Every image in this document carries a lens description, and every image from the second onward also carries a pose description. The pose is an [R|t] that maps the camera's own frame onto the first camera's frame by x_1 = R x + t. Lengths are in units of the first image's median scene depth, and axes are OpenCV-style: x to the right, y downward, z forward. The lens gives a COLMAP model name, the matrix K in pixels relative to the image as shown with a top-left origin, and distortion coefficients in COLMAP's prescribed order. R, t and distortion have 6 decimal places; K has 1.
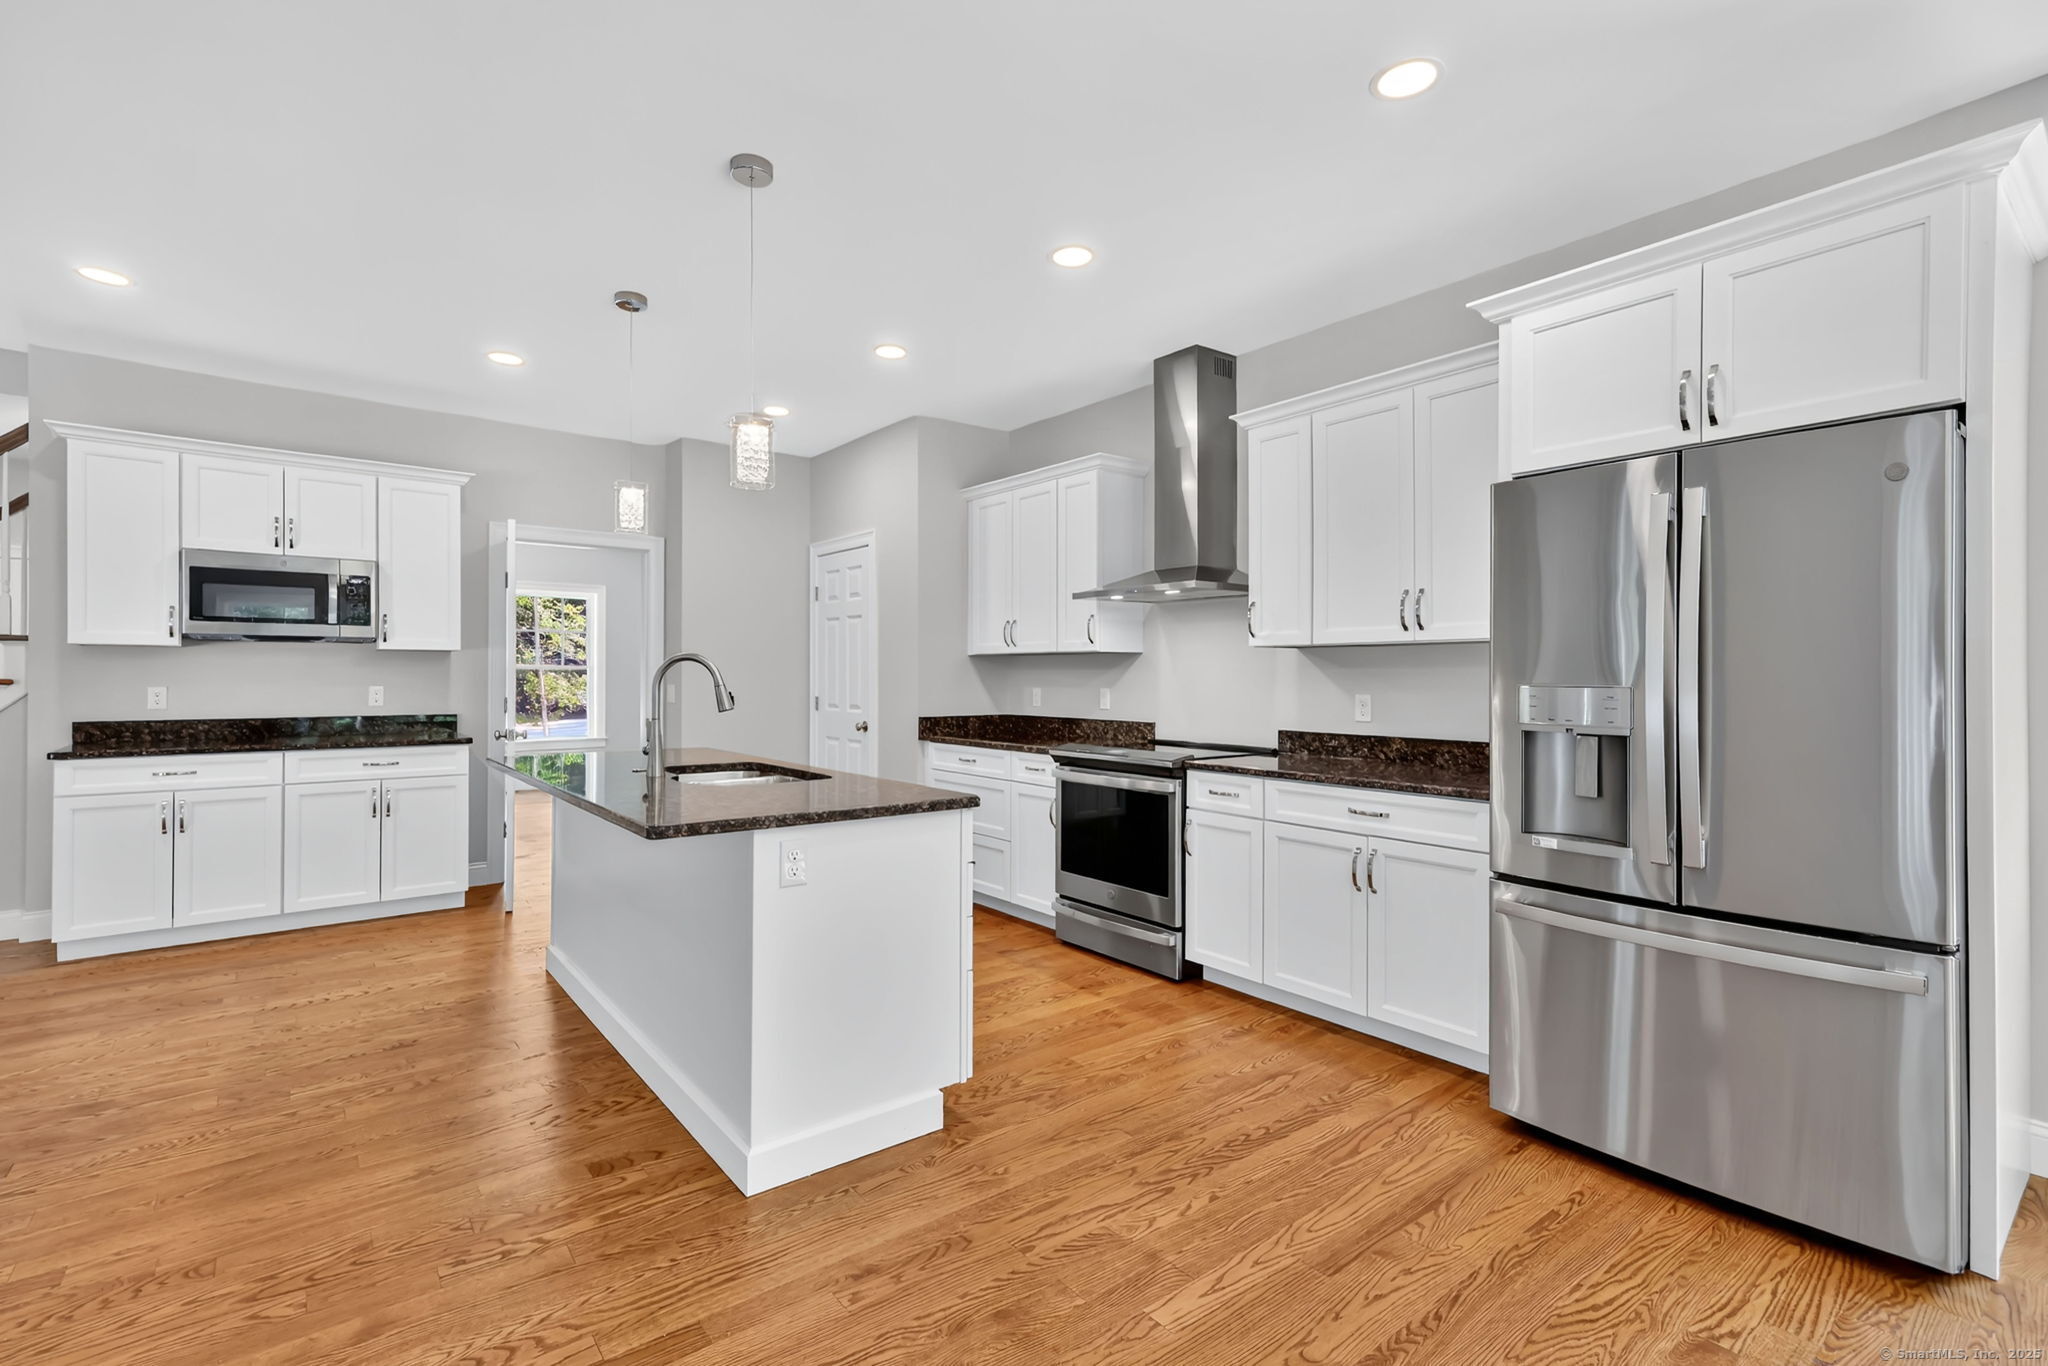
lens RADIAL K [[918.8, 0, 1021.6], [0, 918.8, 679.1], [0, 0, 1]] dist [0.007722, -0.000920]
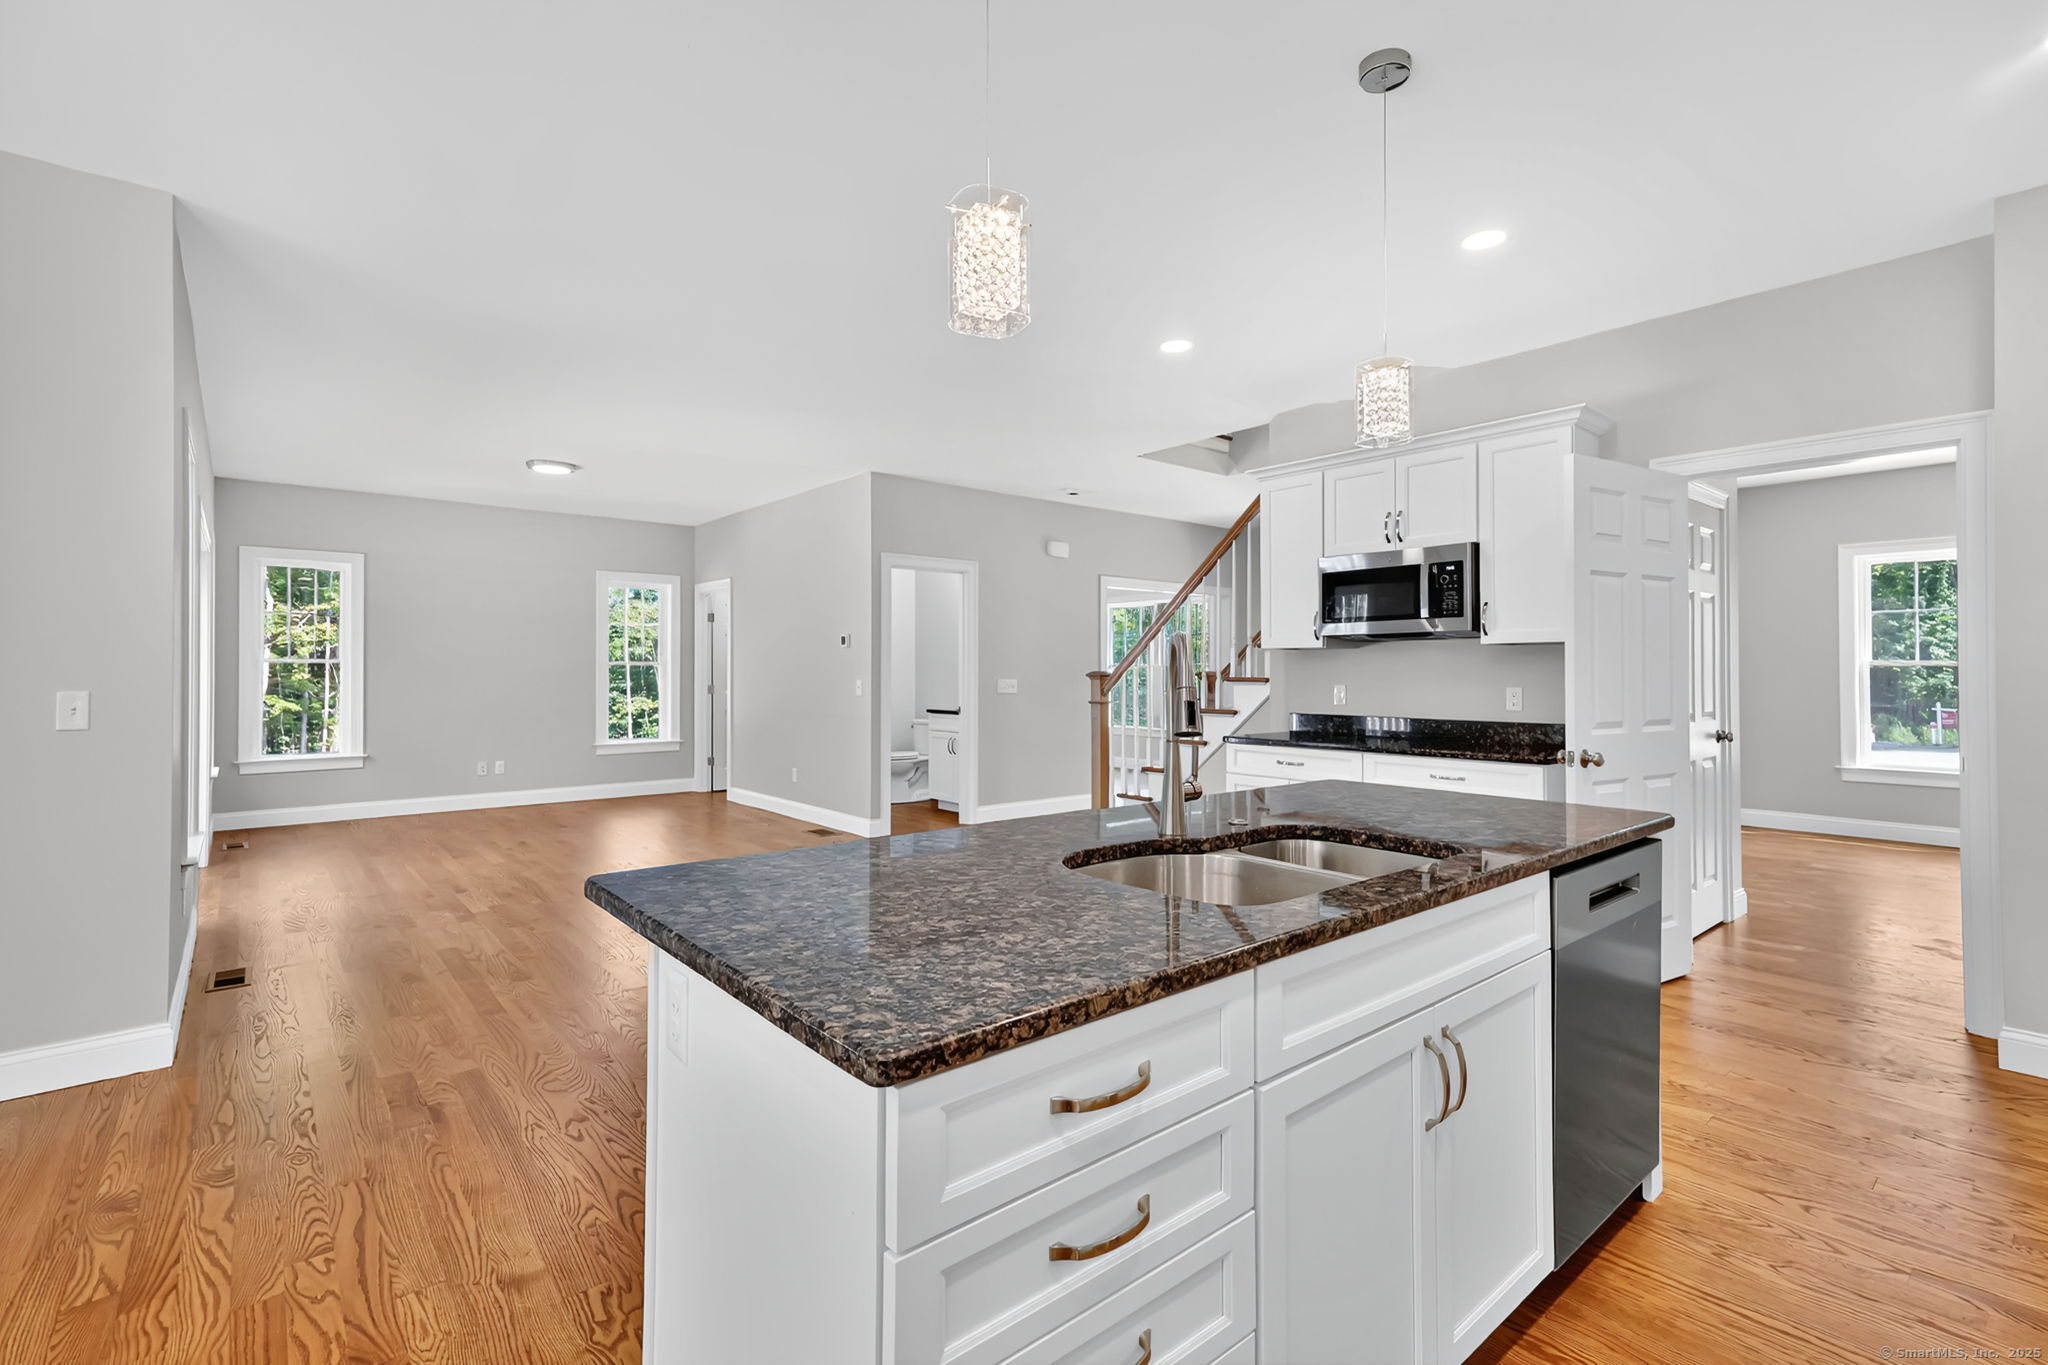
lens RADIAL K [[918.8, 0, 1046.1], [0, 918.8, 672.1], [0, 0, 1]] dist [0.007722, -0.000920]
pose [[0.037827, -0.005274, -0.999270, 0.214697], [-0.005021, 0.999972, -0.005467, -0.000381], [0.999272, 0.005224, 0.037800, 0.912630]]
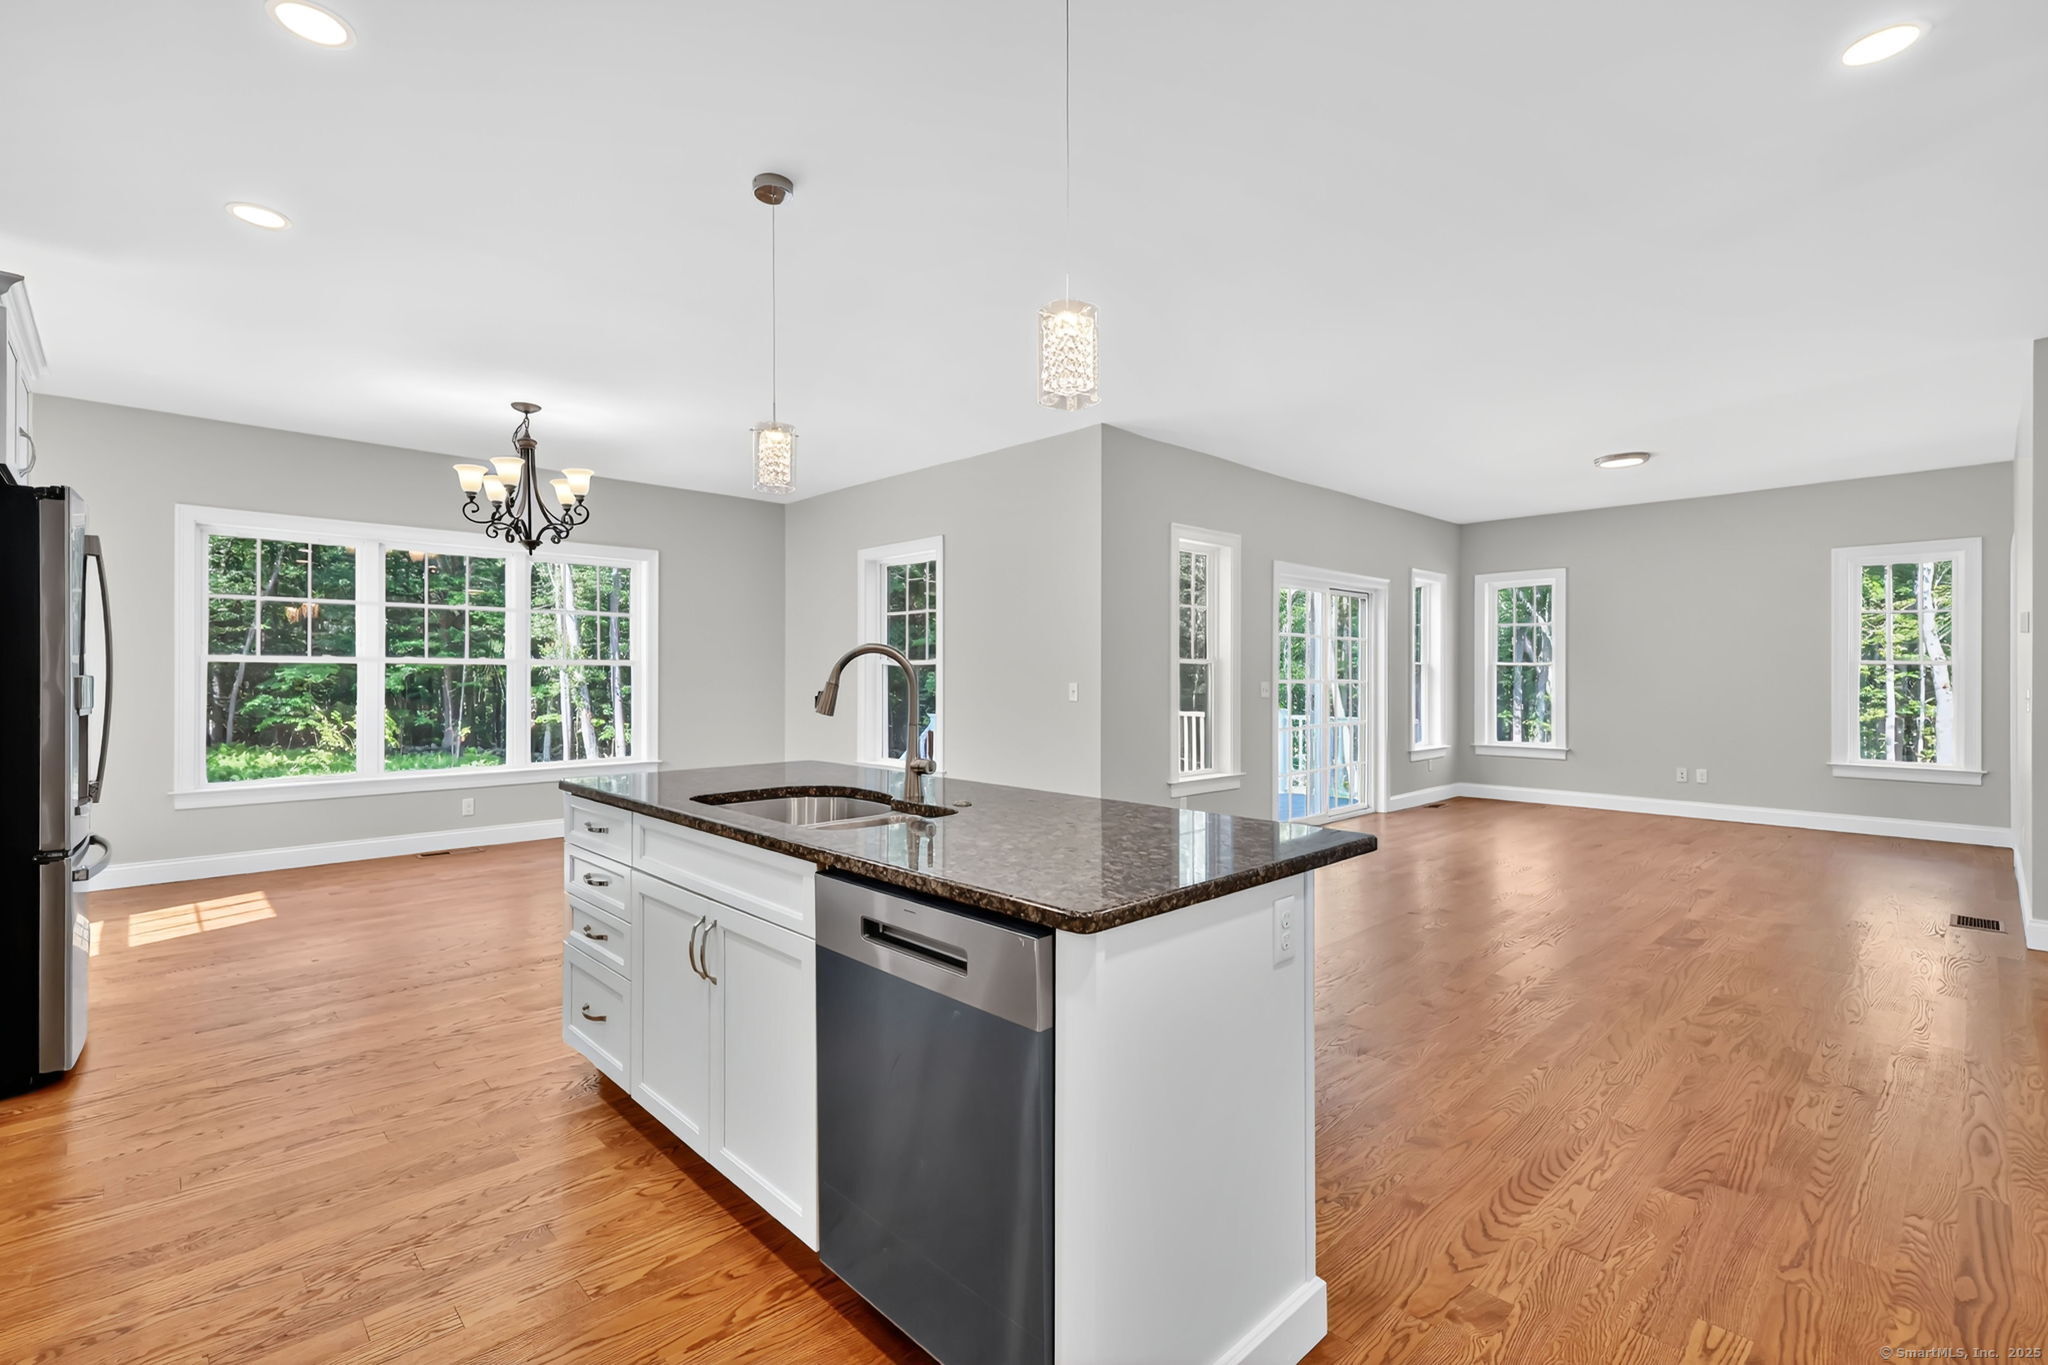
lens RADIAL K [[918.8, 0, 985.6], [0, 918.8, 678.1], [0, 0, 1]] dist [0.007722, -0.000920]
pose [[-0.997715, -0.004669, -0.067408, -0.413472], [-0.005150, 0.999962, 0.006971, -0.003689], [0.067373, 0.007302, -0.997701, 1.834565]]
